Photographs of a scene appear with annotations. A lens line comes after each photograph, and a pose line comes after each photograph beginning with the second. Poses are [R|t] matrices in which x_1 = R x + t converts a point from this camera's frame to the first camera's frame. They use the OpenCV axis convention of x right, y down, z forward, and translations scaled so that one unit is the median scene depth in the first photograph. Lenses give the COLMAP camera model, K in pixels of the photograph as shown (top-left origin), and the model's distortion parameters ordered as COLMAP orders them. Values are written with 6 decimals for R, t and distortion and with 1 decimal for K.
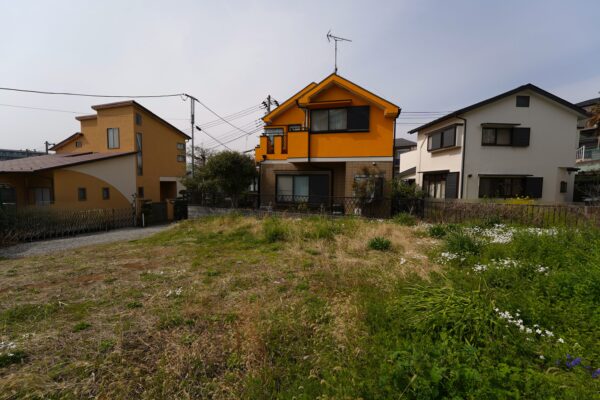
lens RADIAL K [[247.0, 0, 300.0], [0, 247.0, 200.0], [0, 0, 1]] dist [-0.016512, 0.000109]
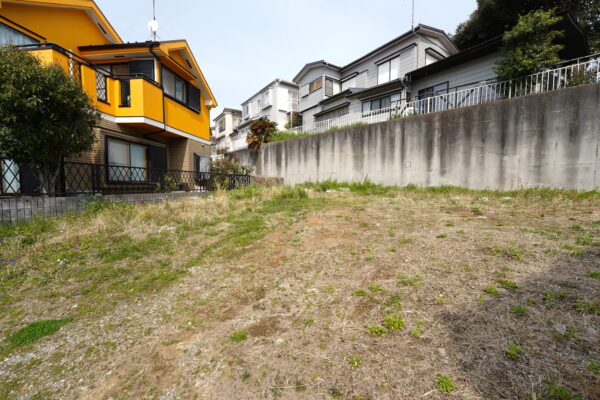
lens RADIAL K [[238.6, 0, 301.4], [0, 238.6, 195.2], [0, 0, 1]] dist [0.000110, 0.000066]
pose [[-0.126847, -0.063641, 0.989879, -0.708333], [0.057936, 0.995761, 0.071443, 0.025577], [-0.990229, 0.066412, -0.122622, 0.591906]]
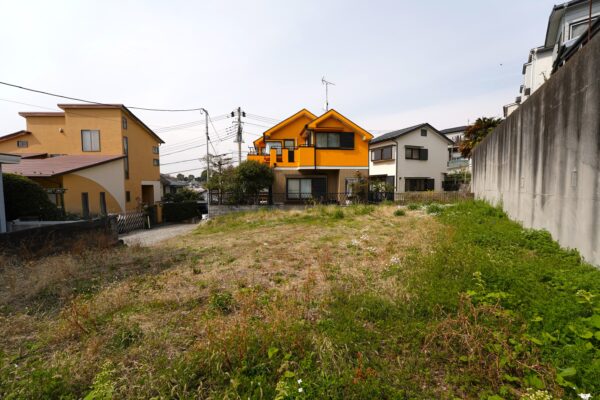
lens RADIAL K [[247.0, 0, 300.0], [0, 247.0, 200.0], [0, 0, 1]] dist [-0.016512, 0.000109]
pose [[0.929668, -0.038911, 0.366338, -0.501853], [0.041058, 0.999155, 0.001932, 0.013835], [-0.366103, 0.013245, 0.930480, -0.244319]]
